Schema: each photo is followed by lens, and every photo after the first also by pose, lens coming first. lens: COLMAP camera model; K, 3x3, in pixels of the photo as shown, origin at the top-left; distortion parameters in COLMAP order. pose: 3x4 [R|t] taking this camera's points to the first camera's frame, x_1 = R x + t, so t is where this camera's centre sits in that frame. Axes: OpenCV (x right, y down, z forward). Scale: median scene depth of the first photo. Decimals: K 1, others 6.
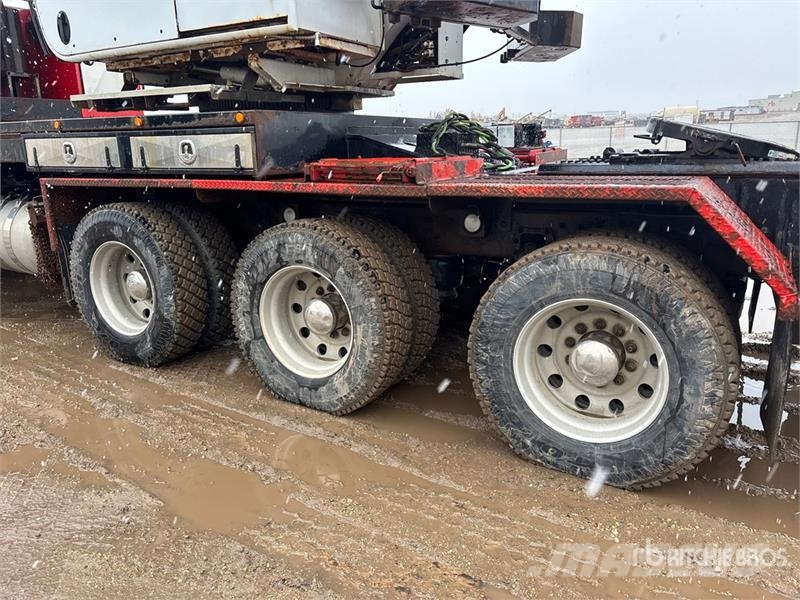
lens RADIAL K [[598.5, 0, 400.0], [0, 598.5, 300.0], [0, 0, 1]] dist [0.026729, -0.007148]
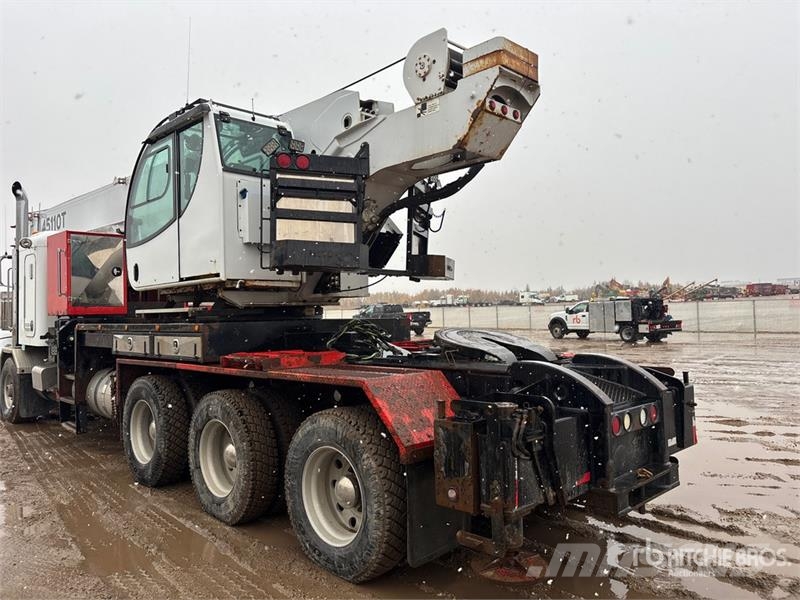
lens RADIAL K [[597.1, 0, 409.3], [0, 597.1, 302.1], [0, 0, 1]] dist [0.020778, -0.024979]
pose [[0.966929, -0.005561, -0.254986, 0.710601], [-0.063017, 0.963555, -0.259981, 0.021035], [0.247139, 0.267451, 0.931339, -0.408356]]
